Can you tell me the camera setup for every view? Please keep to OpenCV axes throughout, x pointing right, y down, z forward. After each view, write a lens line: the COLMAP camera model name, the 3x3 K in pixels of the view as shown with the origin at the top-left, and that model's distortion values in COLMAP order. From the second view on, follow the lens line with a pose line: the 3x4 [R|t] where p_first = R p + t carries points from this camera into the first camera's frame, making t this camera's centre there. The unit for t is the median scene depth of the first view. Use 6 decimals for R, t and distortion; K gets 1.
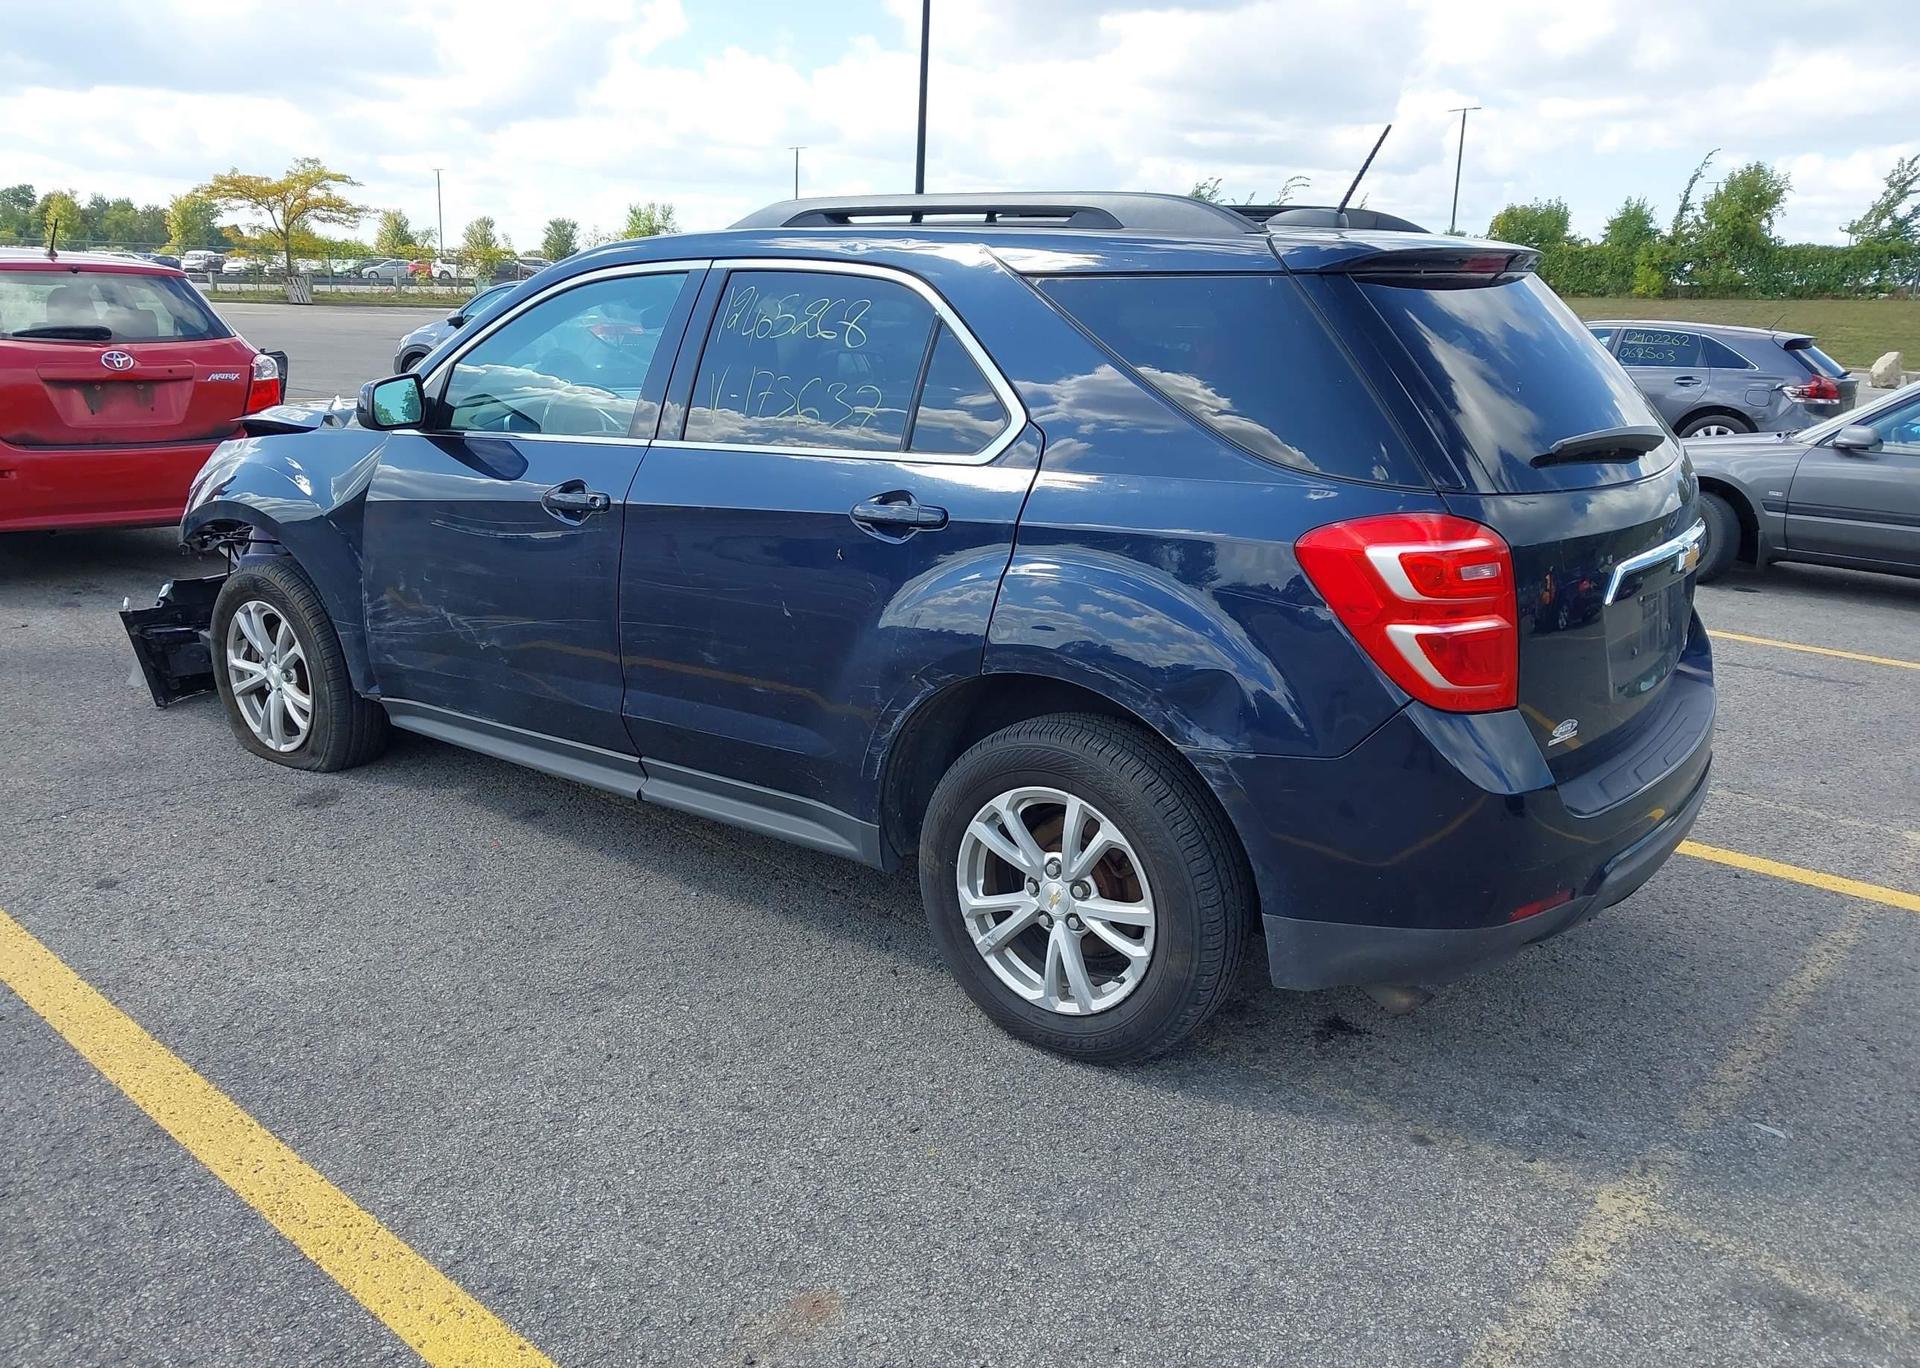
lens RADIAL K [[1473.2, 0, 990.9], [0, 1473.2, 726.3], [0, 0, 1]] dist [0.025118, -0.003601]
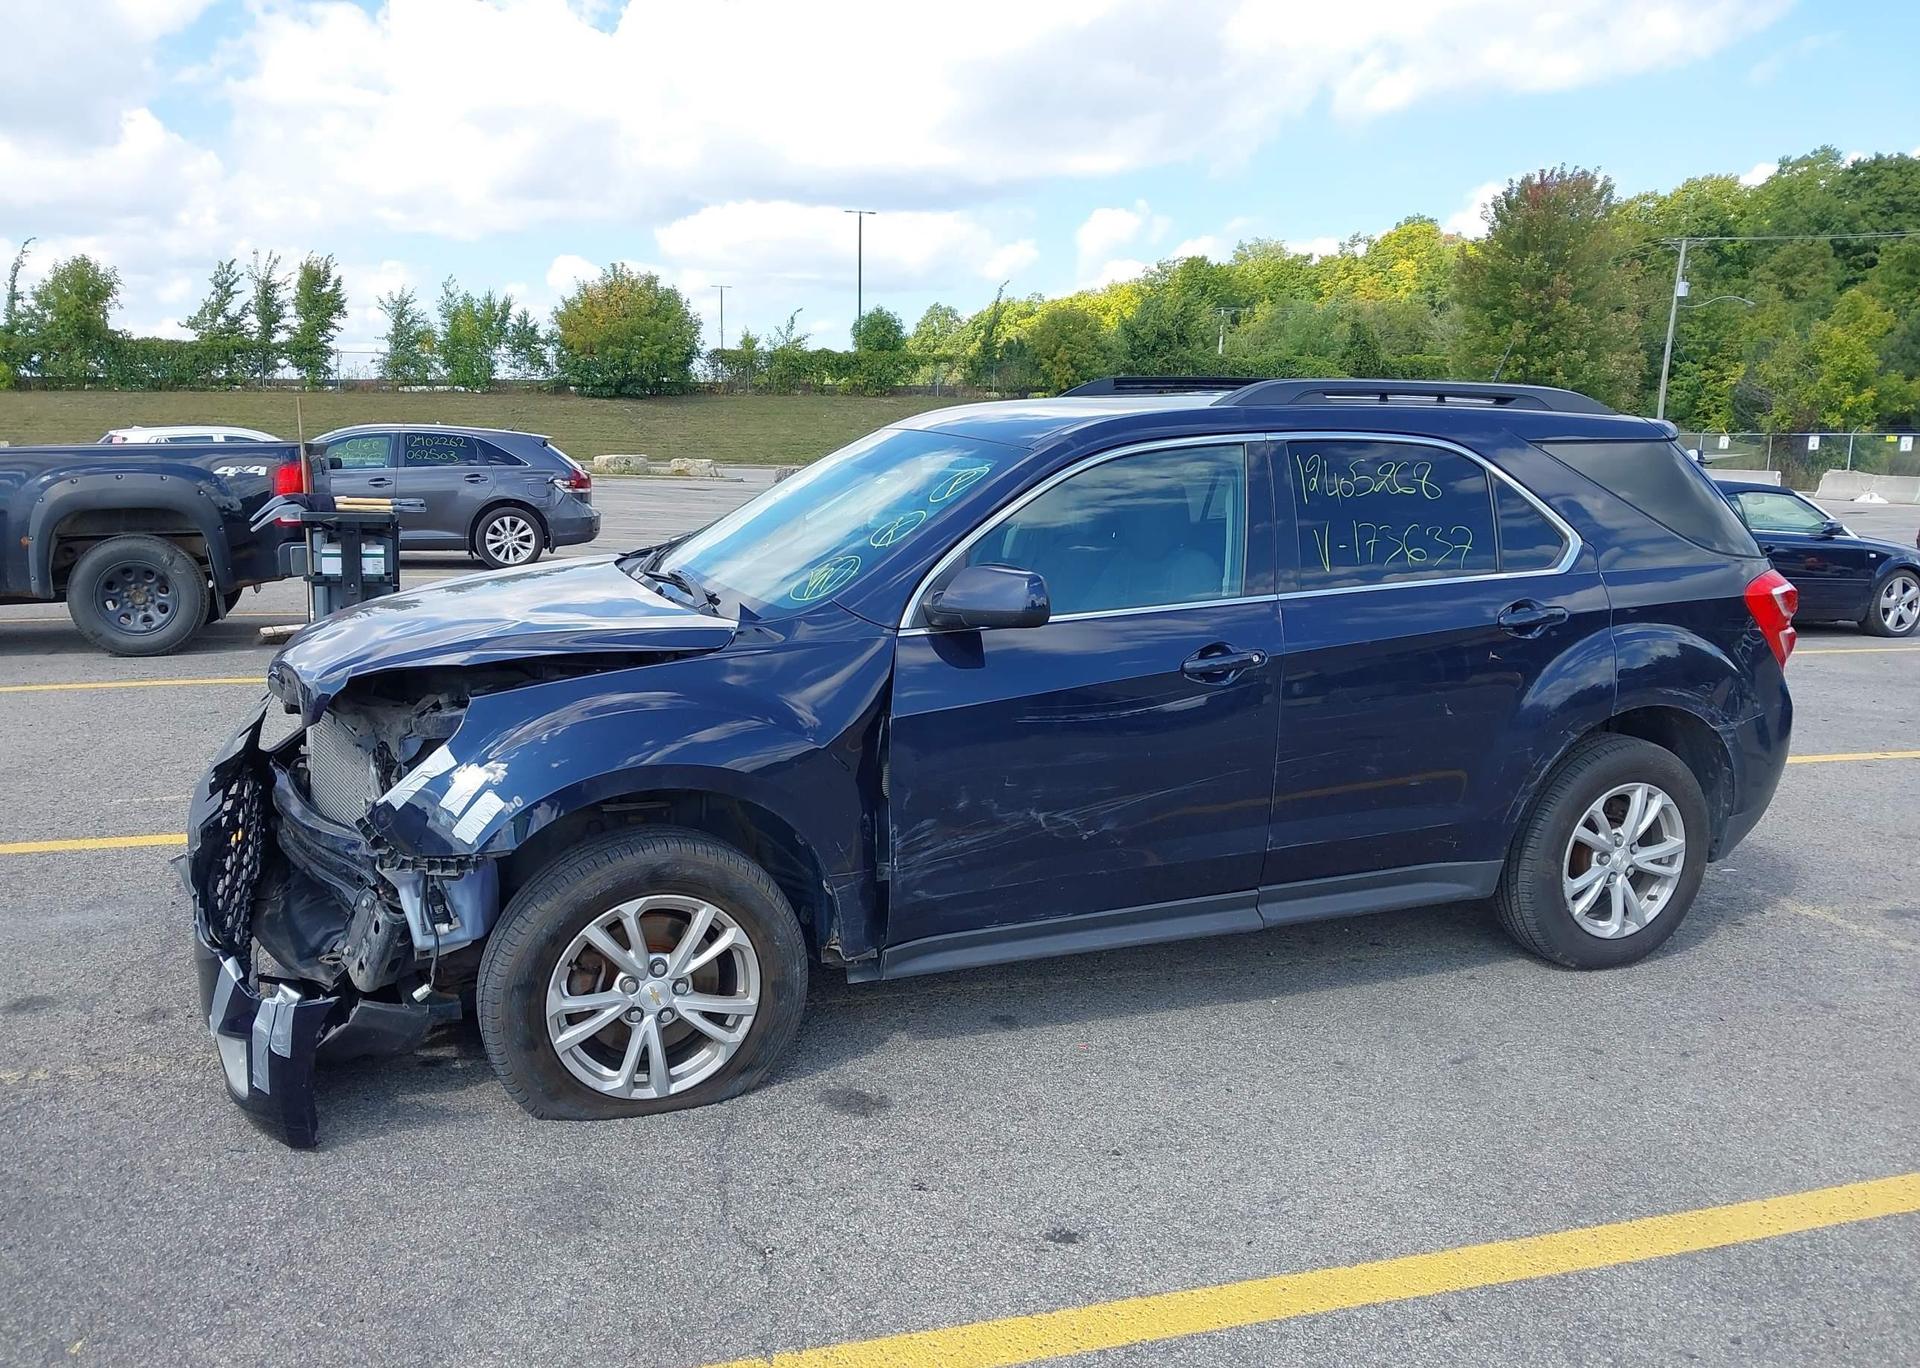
lens RADIAL K [[1484.8, 0, 959.4], [0, 1484.8, 722.8], [0, 0, 1]] dist [0.054074, -0.090341]
pose [[0.526662, -0.188438, 0.828926, -1.231707], [0.236859, 0.969033, 0.069798, -0.223561], [-0.816409, 0.159579, 0.554987, 0.567574]]
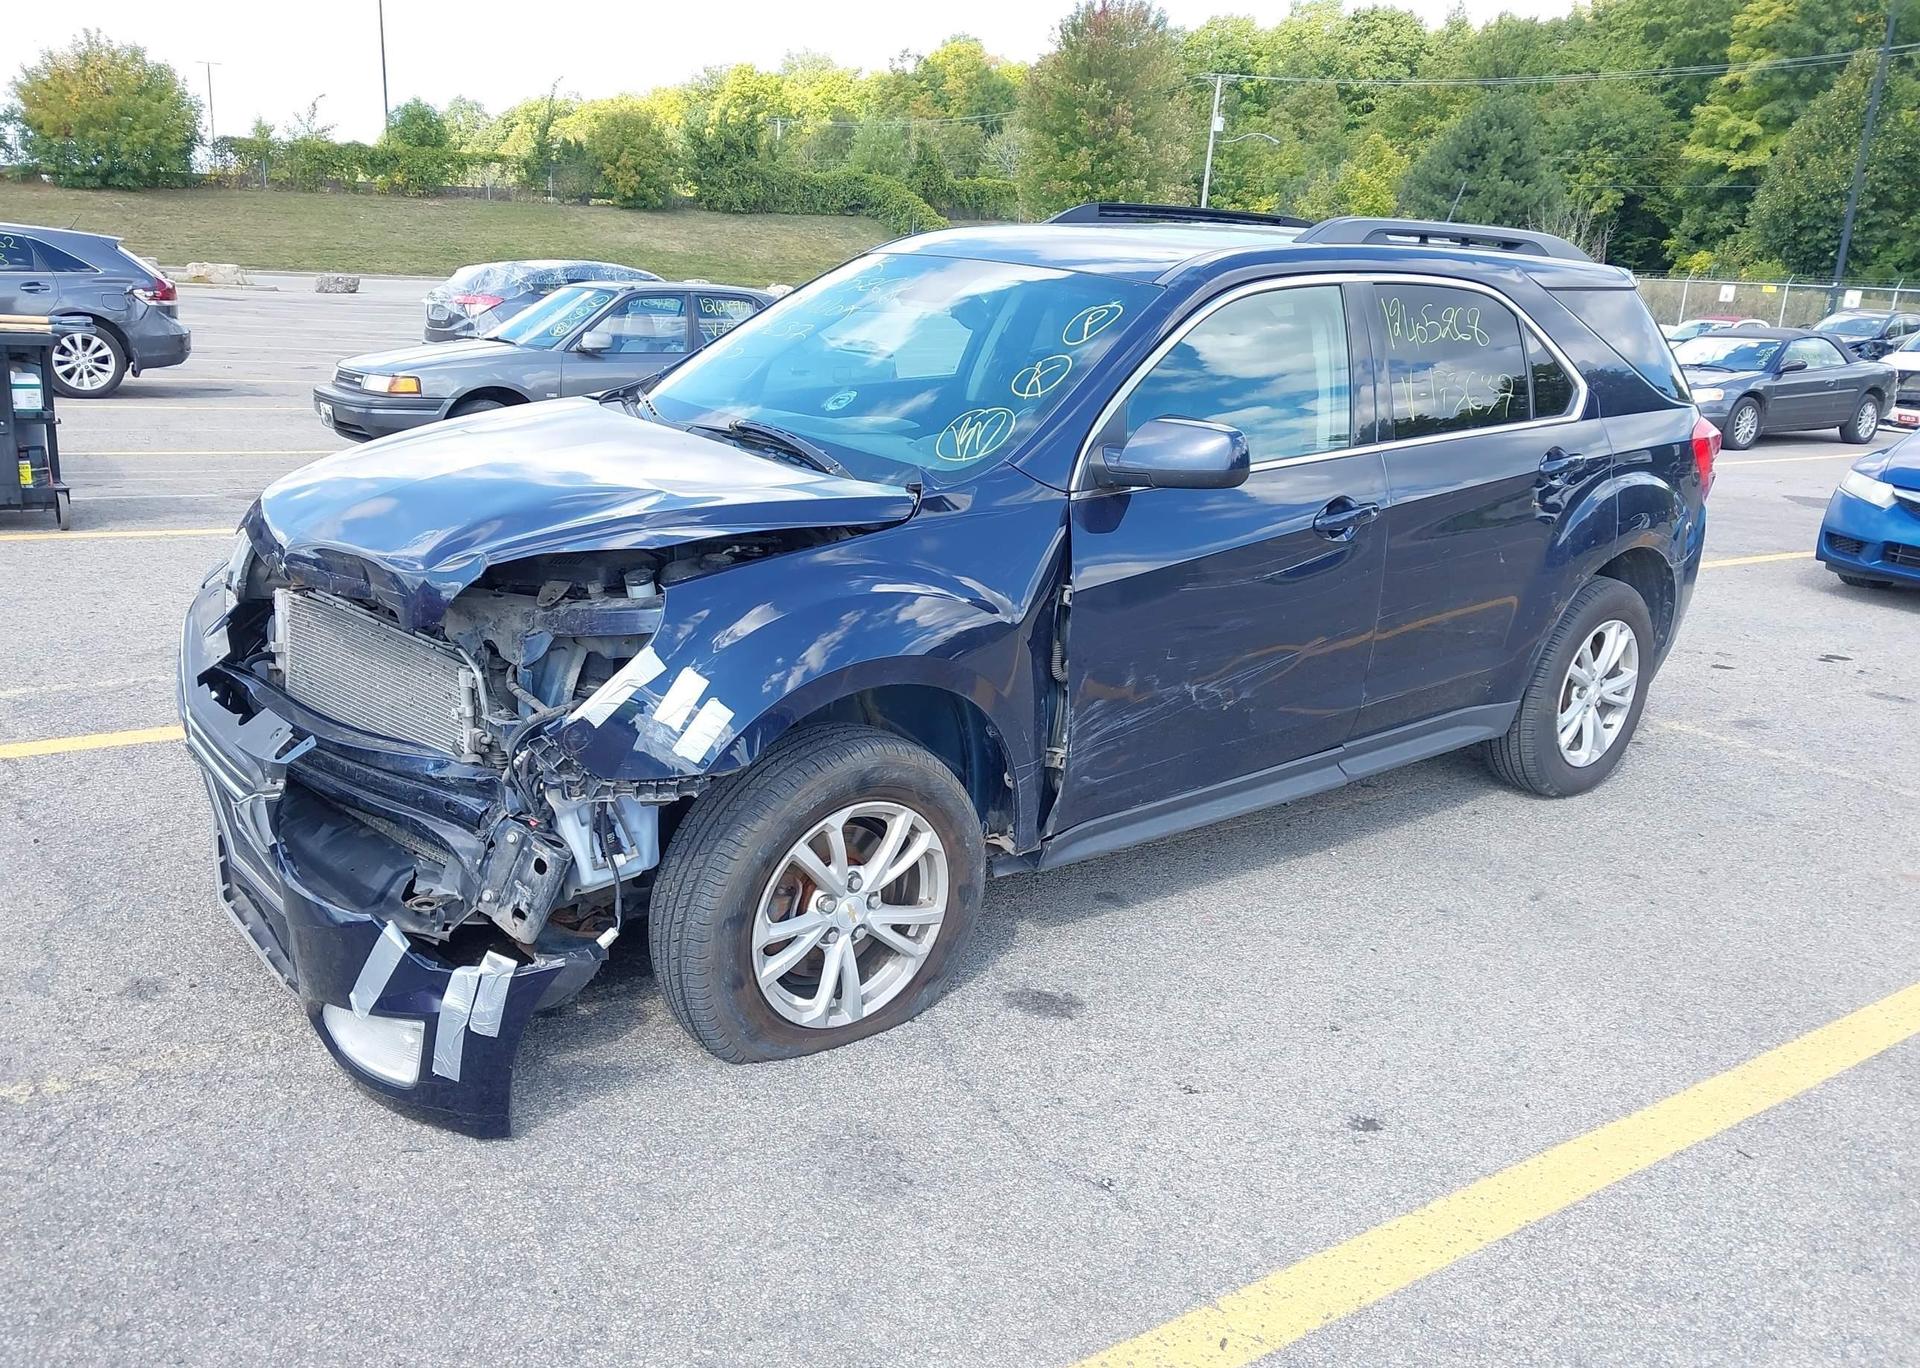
lens RADIAL K [[1494.8, 0, 954.4], [0, 1494.8, 691.5], [0, 0, 1]] dist [0.033316, -0.048915]
pose [[0.266402, -0.287463, 0.919997, -1.303700], [0.233096, 0.945373, 0.227895, -0.328957], [-0.935252, 0.153736, 0.318855, 0.921572]]
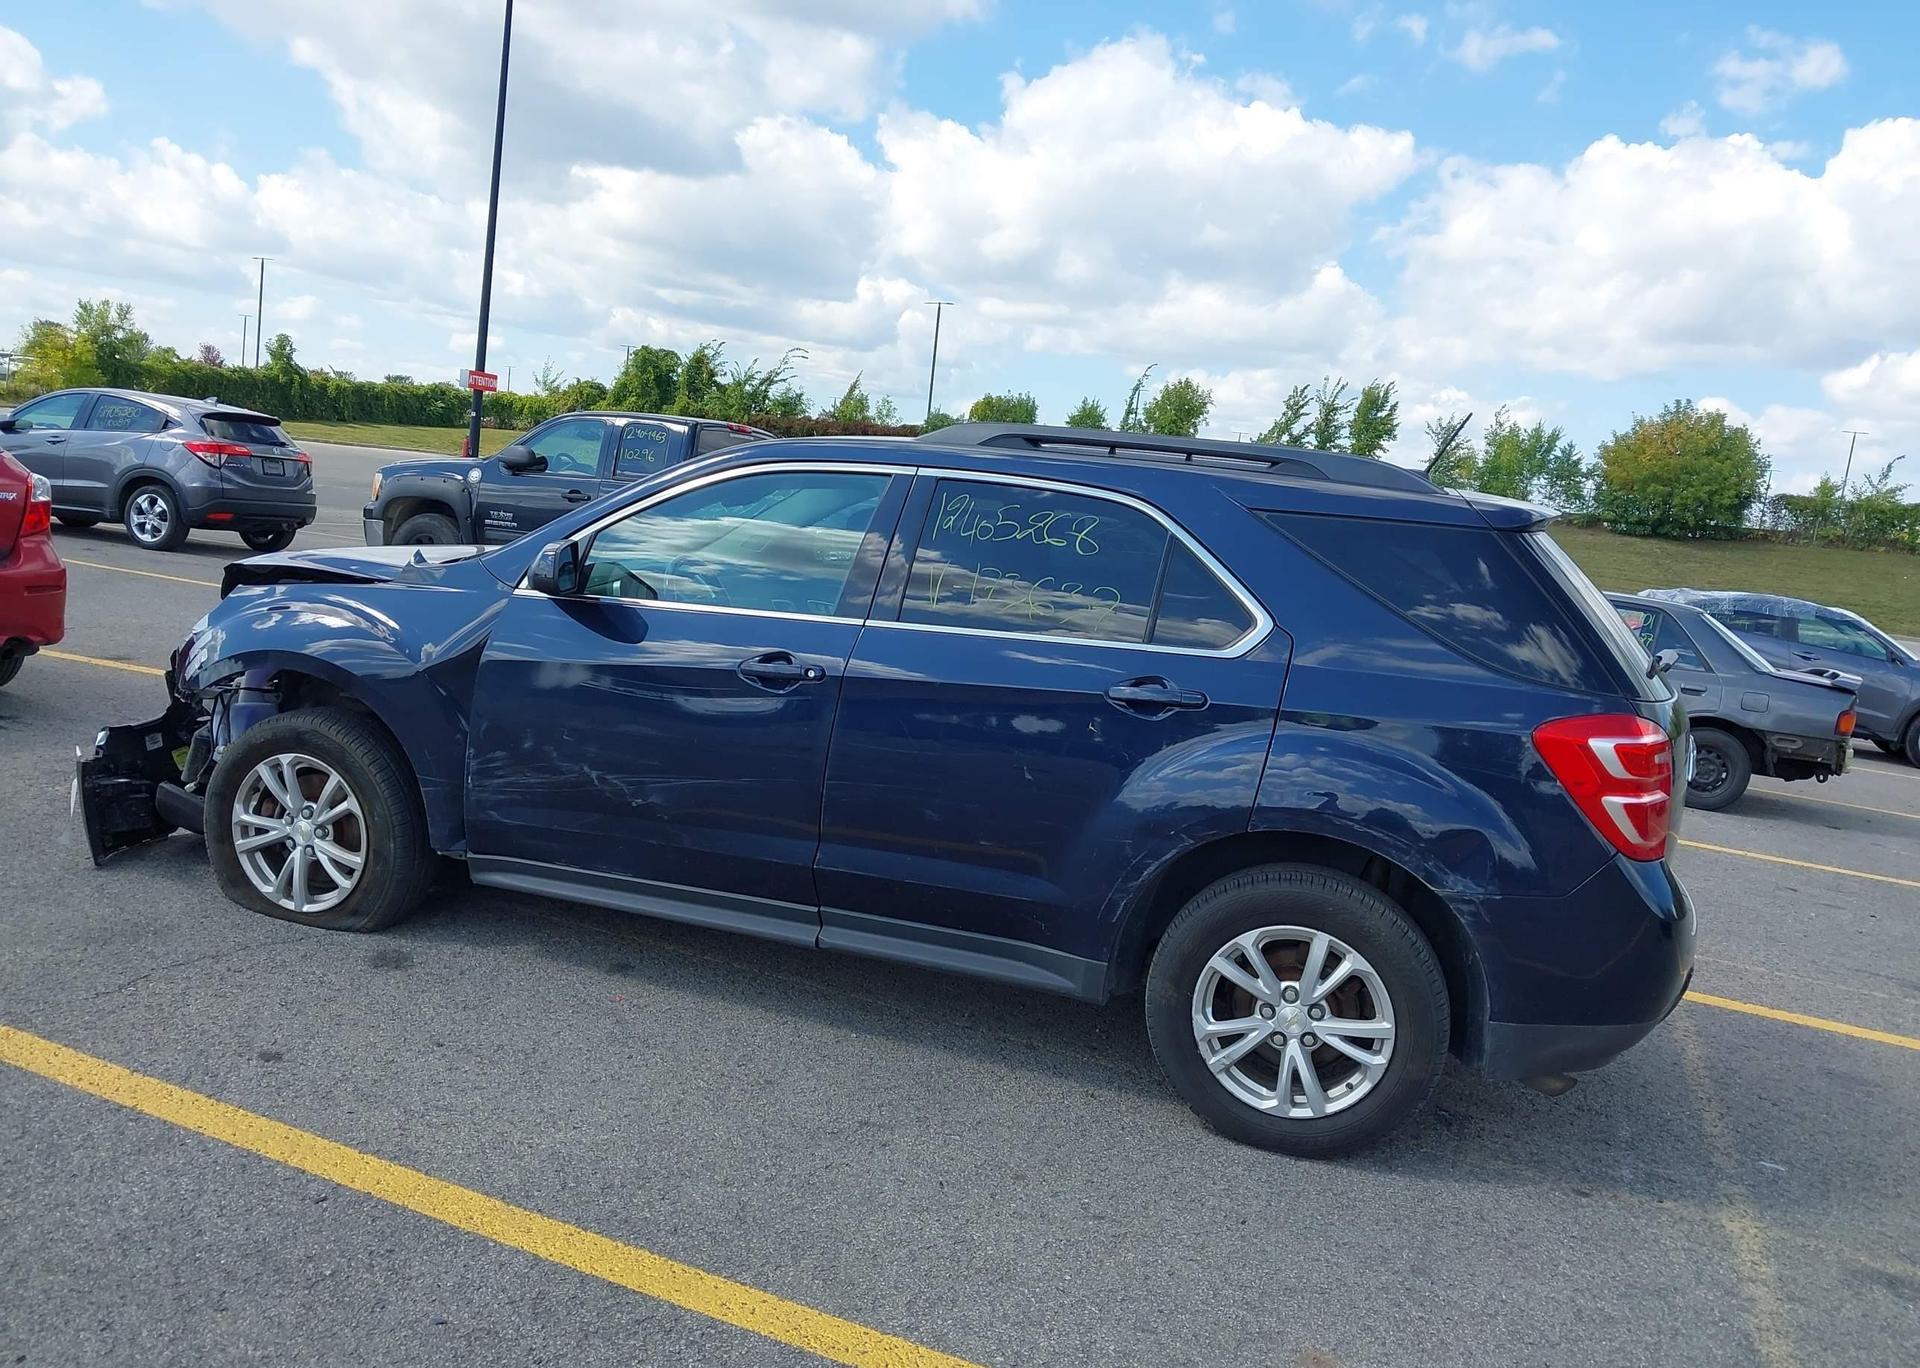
lens RADIAL K [[1483.4, 0, 960.0], [0, 1483.4, 684.0], [0, 0, 1]] dist [0.066089, -0.095004]
pose [[0.944952, 0.029773, 0.325851, -0.502508], [0.011509, 0.992211, -0.124034, -0.005514], [-0.327005, 0.120957, 0.937250, -0.064581]]
